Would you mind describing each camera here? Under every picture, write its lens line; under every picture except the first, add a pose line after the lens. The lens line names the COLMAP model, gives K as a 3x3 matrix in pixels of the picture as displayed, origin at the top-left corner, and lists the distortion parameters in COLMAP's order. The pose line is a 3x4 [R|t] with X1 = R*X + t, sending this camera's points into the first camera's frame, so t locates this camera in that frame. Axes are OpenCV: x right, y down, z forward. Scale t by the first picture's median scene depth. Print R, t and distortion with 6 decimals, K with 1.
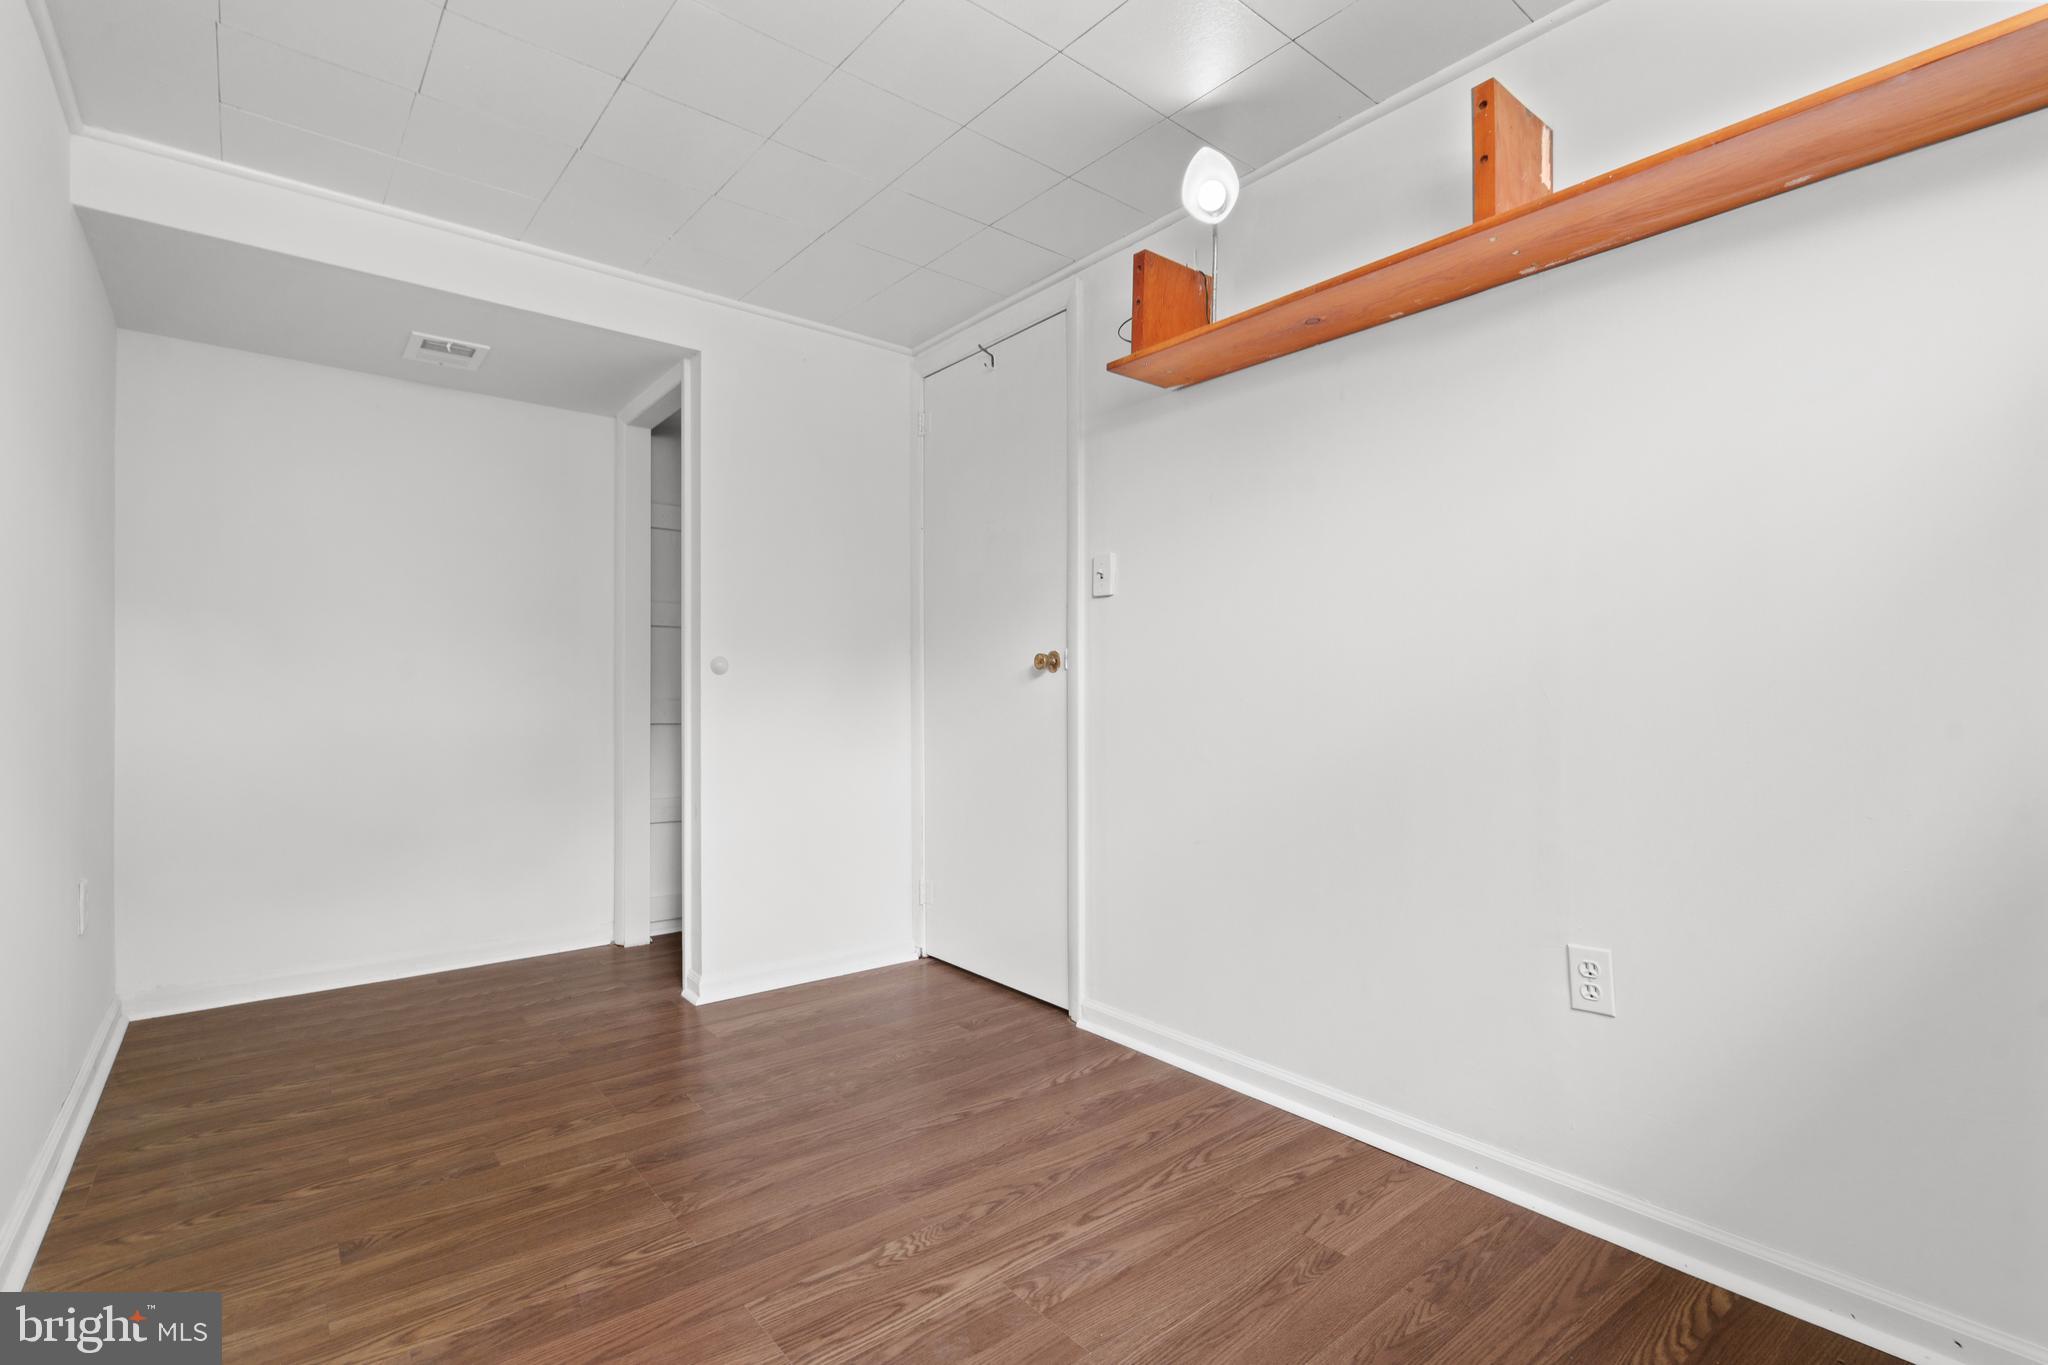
lens RADIAL K [[937.3, 0, 1021.8], [0, 937.3, 686.2], [0, 0, 1]] dist [-0.008412, 0.002477]
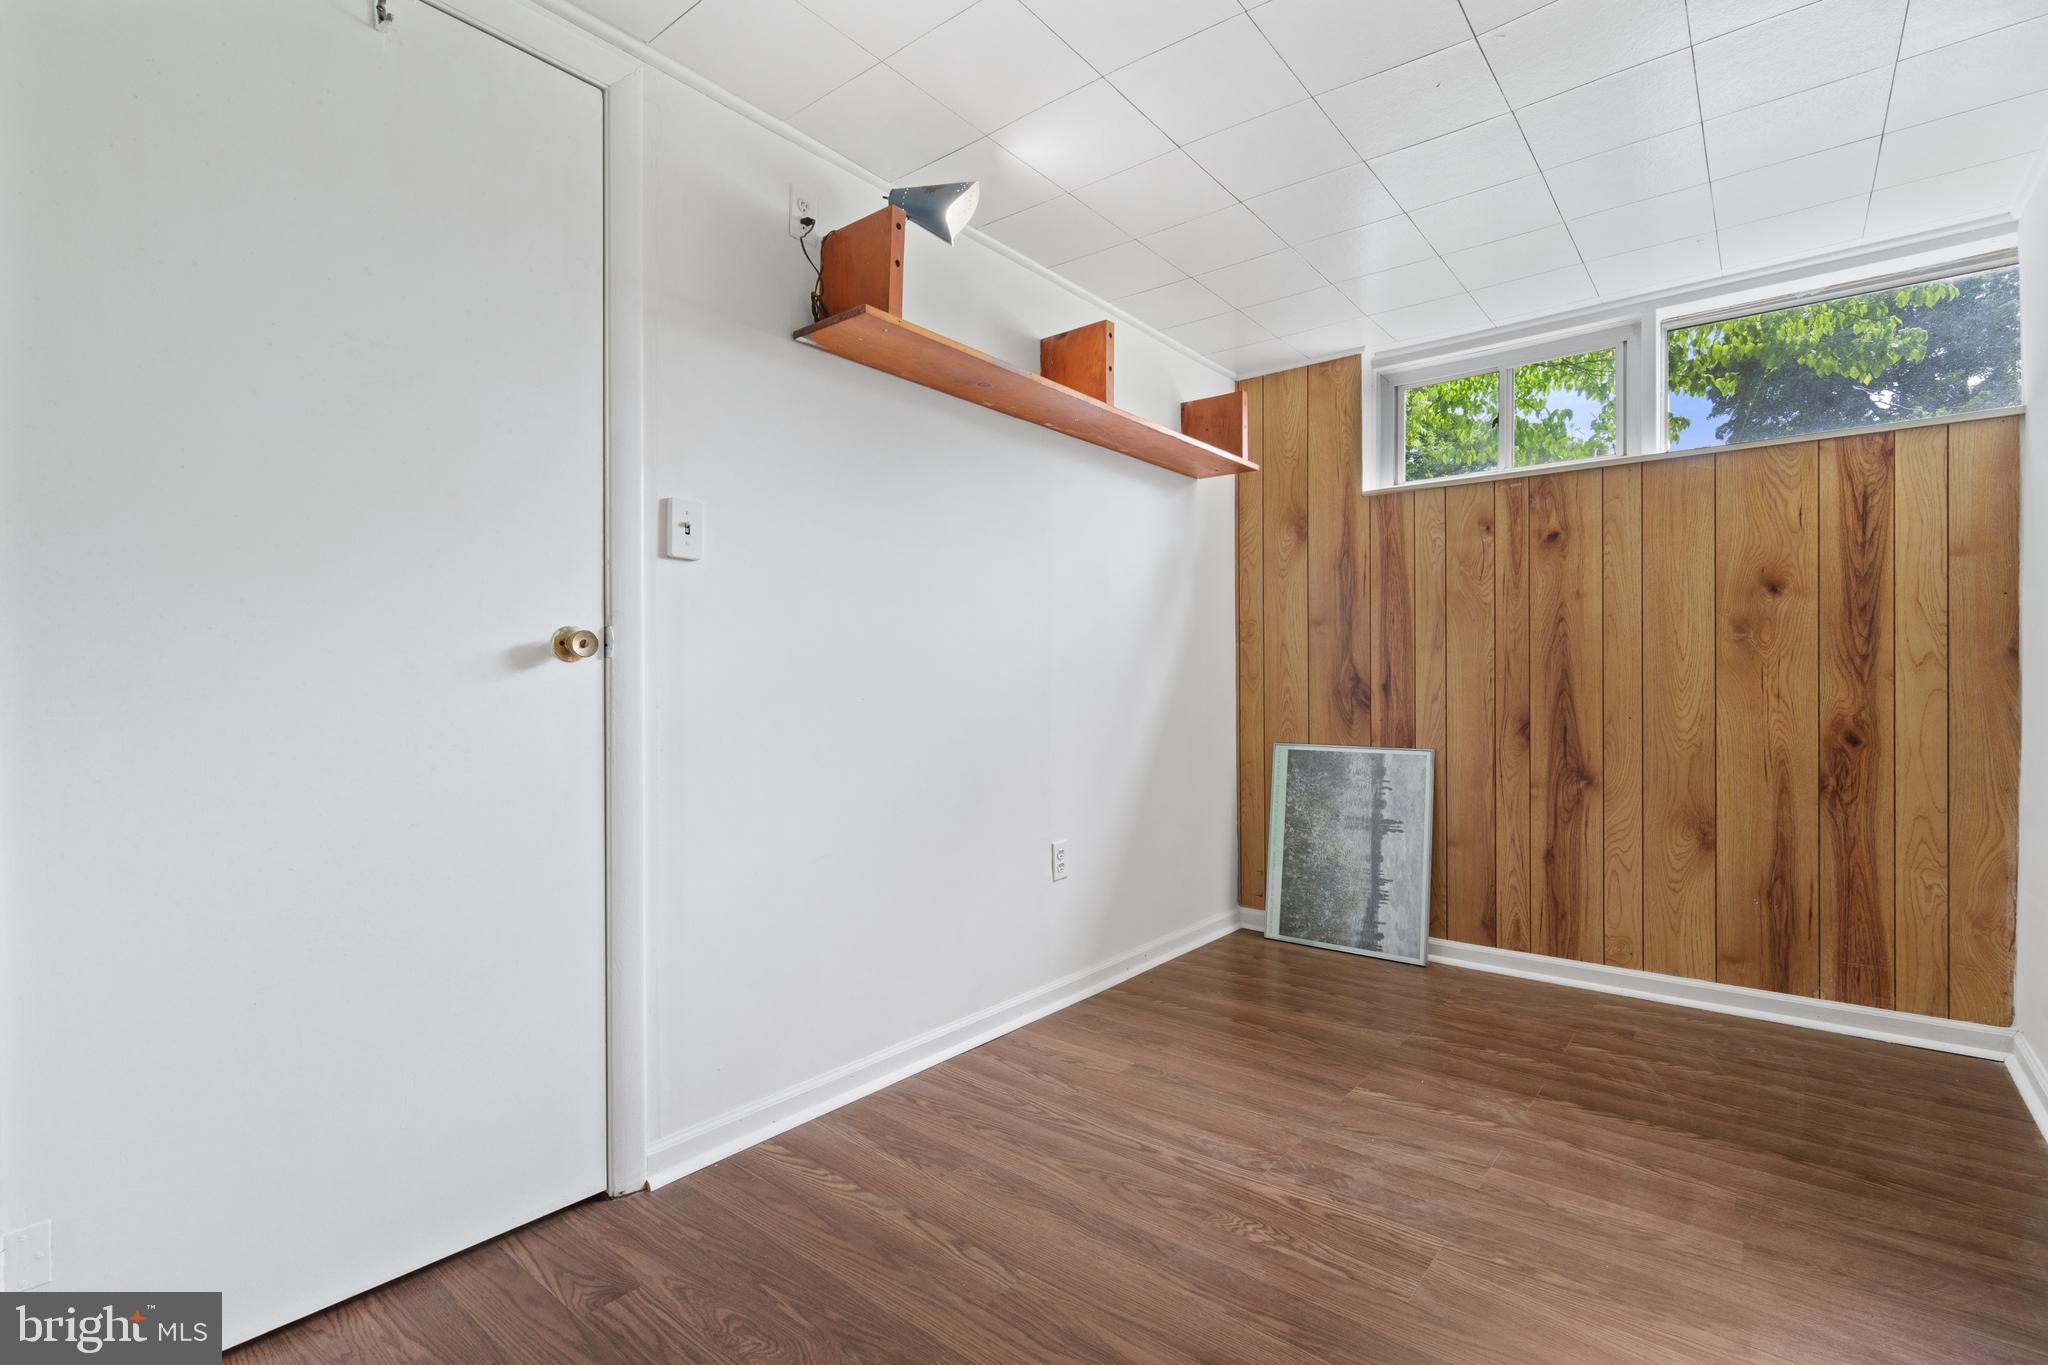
lens RADIAL K [[937.3, 0, 1031.7], [0, 937.3, 683.2], [0, 0, 1]] dist [-0.008412, 0.002477]
pose [[-0.203810, 0.000154, 0.979010, -0.947563], [-0.007996, 0.999966, -0.001822, -0.002288], [-0.978978, -0.008200, -0.203802, 1.266400]]
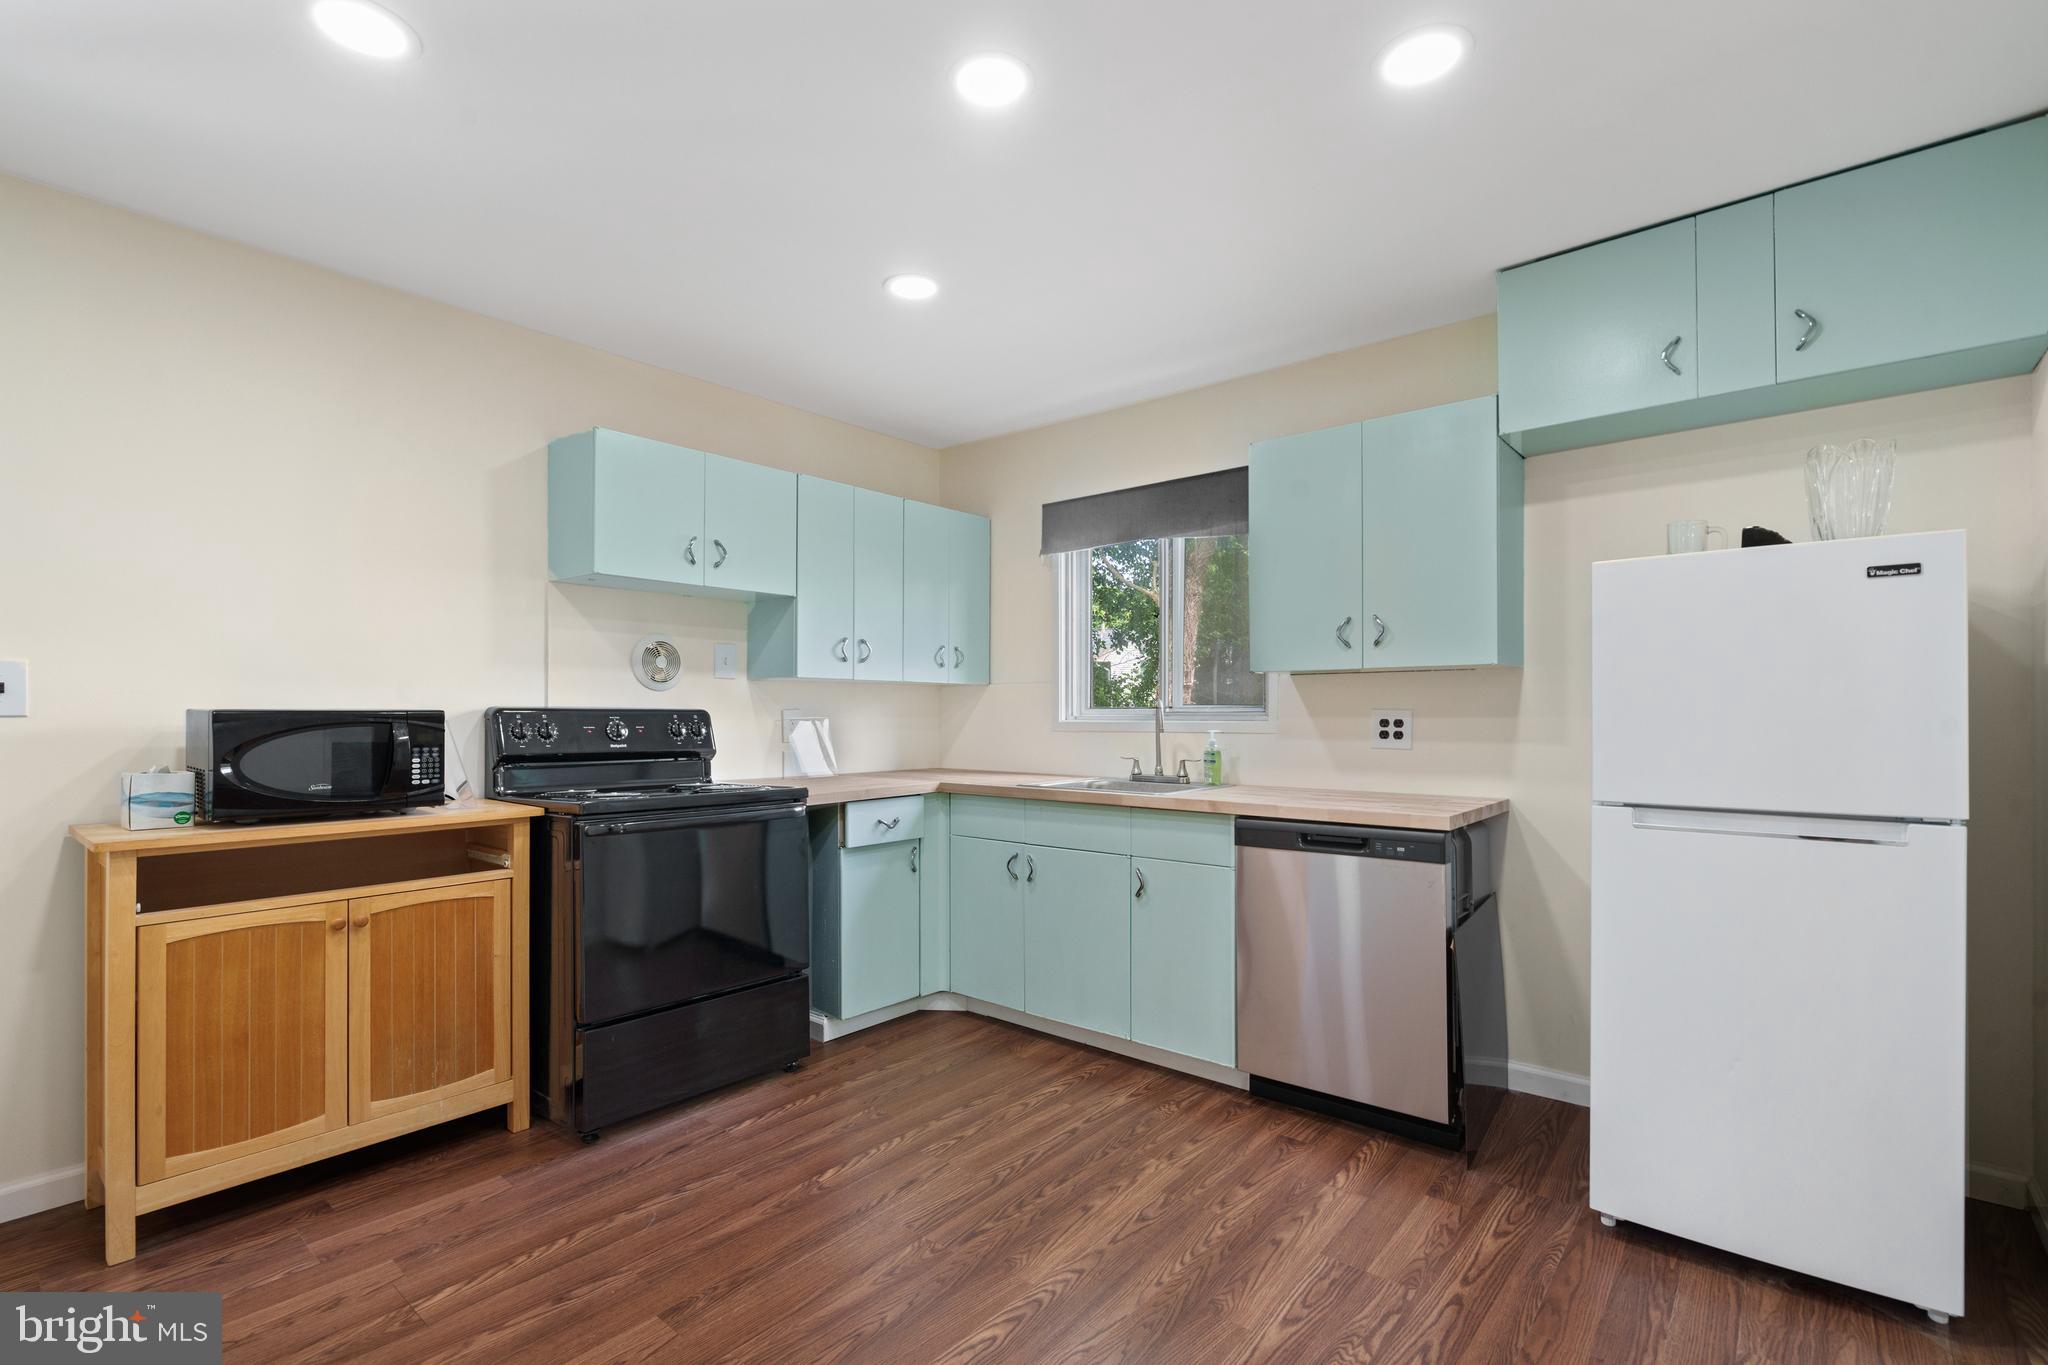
lens RADIAL K [[937.3, 0, 1037.9], [0, 937.3, 714.6], [0, 0, 1]] dist [-0.008412, 0.002477]
pose [[-0.978827, 0.003610, -0.204660, 0.413387], [0.004828, 0.999973, -0.005450, -0.119899], [0.204634, -0.006323, -0.978818, 2.341067]]
